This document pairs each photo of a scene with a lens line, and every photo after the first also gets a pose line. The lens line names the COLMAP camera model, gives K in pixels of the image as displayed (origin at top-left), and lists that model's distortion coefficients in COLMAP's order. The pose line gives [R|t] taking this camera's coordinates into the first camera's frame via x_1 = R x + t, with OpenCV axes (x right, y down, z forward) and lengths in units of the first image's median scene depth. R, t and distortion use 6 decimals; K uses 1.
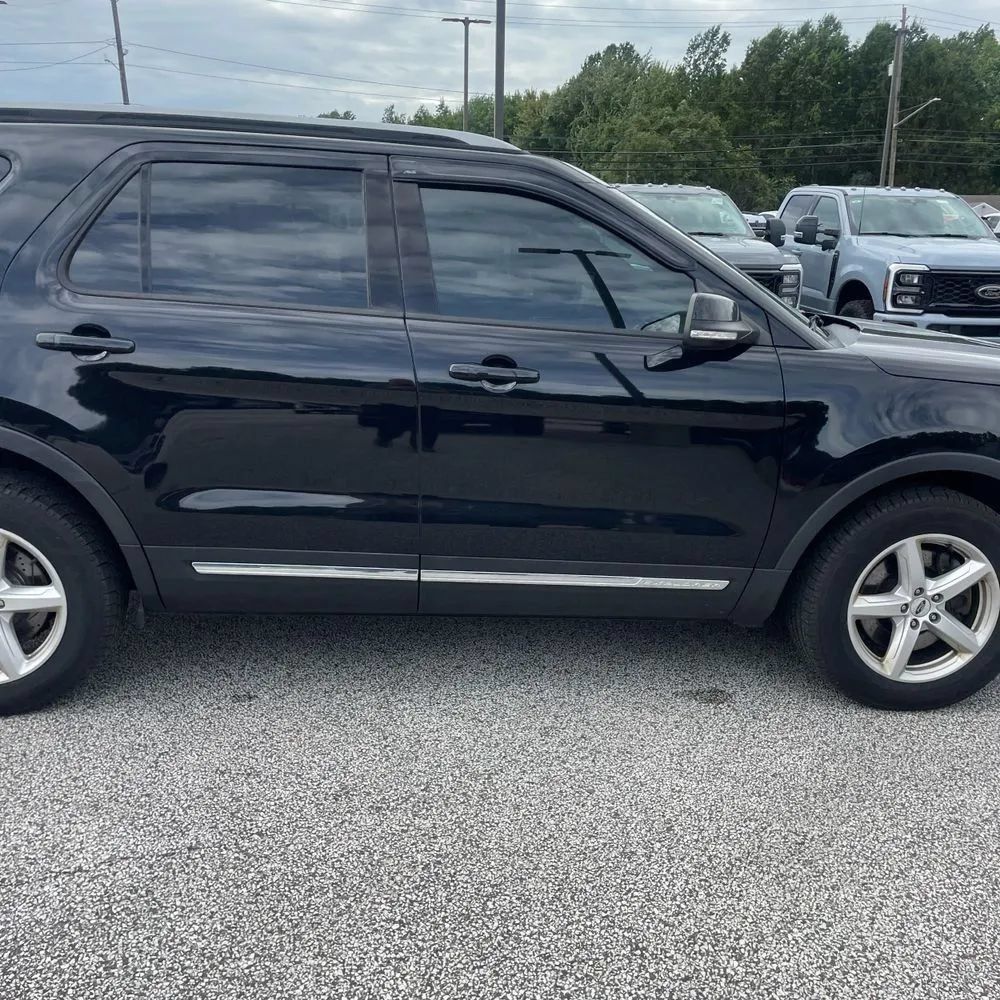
lens RADIAL K [[1020.2, 0, 482.4], [0, 1020.2, 502.1], [0, 0, 1]] dist [0.081836, -0.112460]
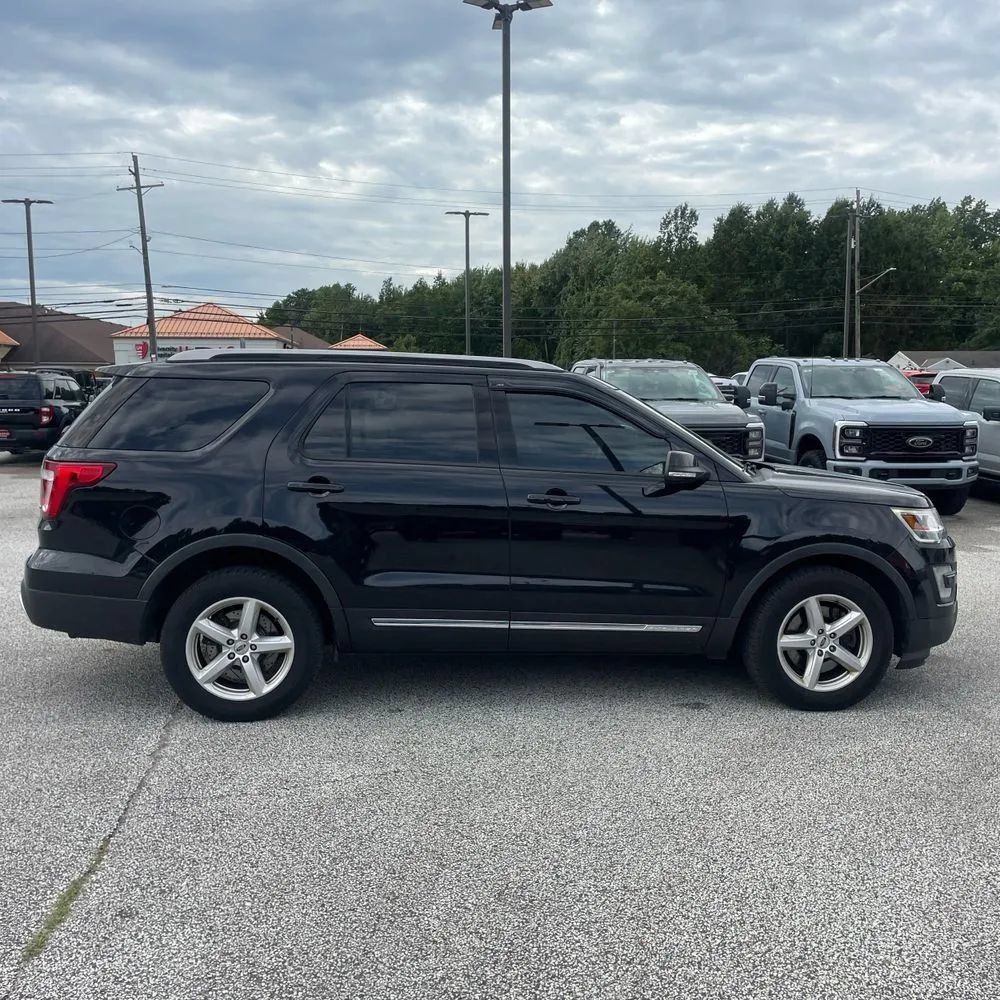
lens RADIAL K [[1016.3, 0, 500.0], [0, 1016.3, 500.0], [0, 0, 1]] dist [0.084843, -0.042326]
pose [[0.999553, -0.020742, 0.021537, -0.031455], [0.023732, 0.988492, -0.149403, 0.034041], [-0.018190, 0.149847, 0.988542, -0.180644]]
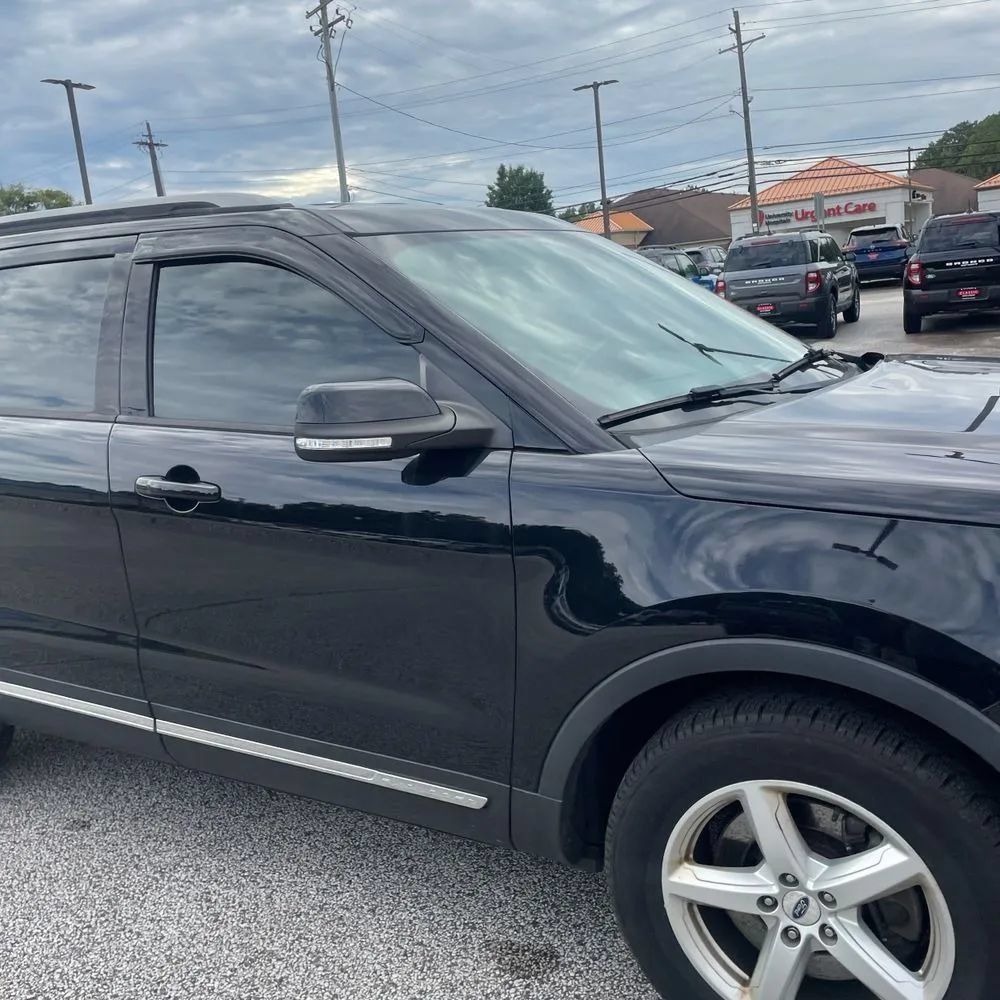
lens RADIAL K [[1008.4, 0, 486.0], [0, 1008.4, 496.5], [0, 0, 1]] dist [0.082540, -0.082782]
pose [[0.817389, 0.018526, -0.575789, 0.185694], [-0.037303, 0.999087, -0.020810, -0.031470], [0.574878, 0.038488, 0.817334, 0.137409]]
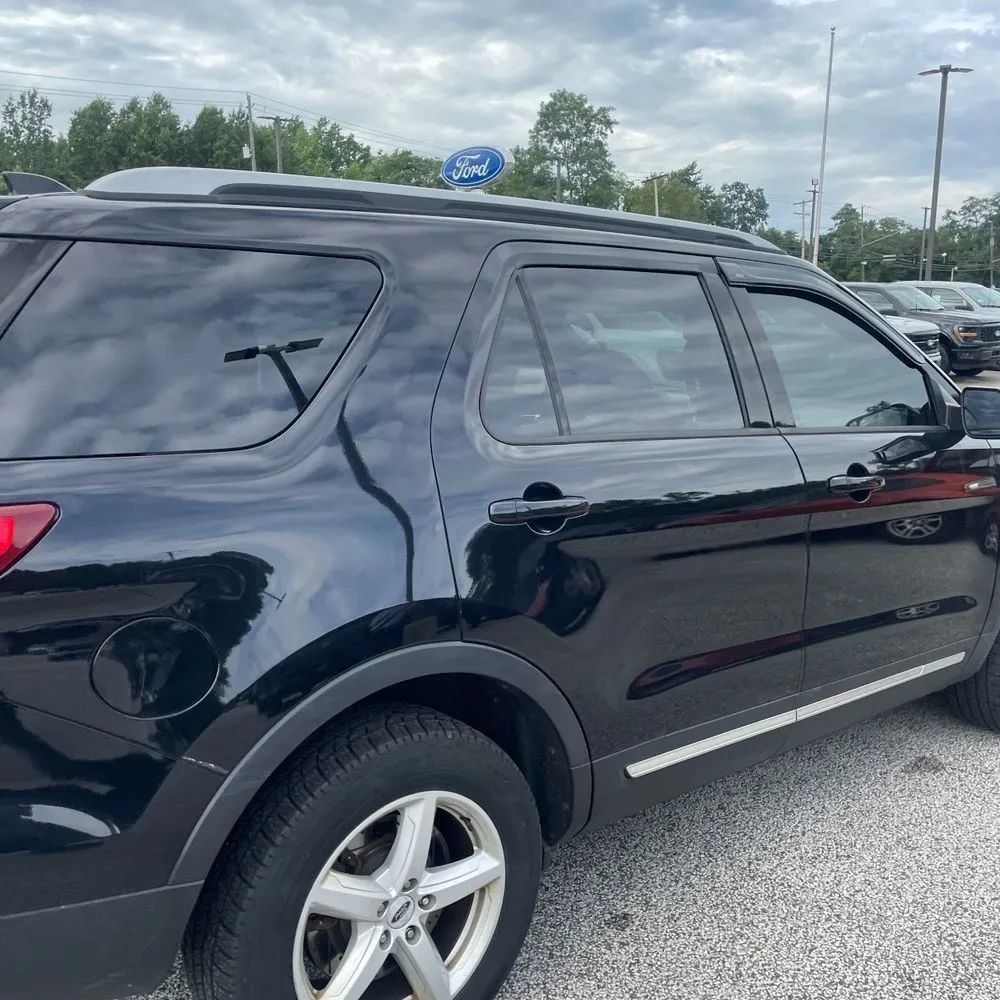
lens RADIAL K [[1029.6, 0, 481.0], [0, 1029.6, 501.2], [0, 0, 1]] dist [0.027397, -0.076166]
pose [[0.821912, -0.122258, 0.556340, -0.224338], [0.157247, 0.987441, -0.015315, -0.041625], [-0.547480, 0.100071, 0.830814, 0.112788]]
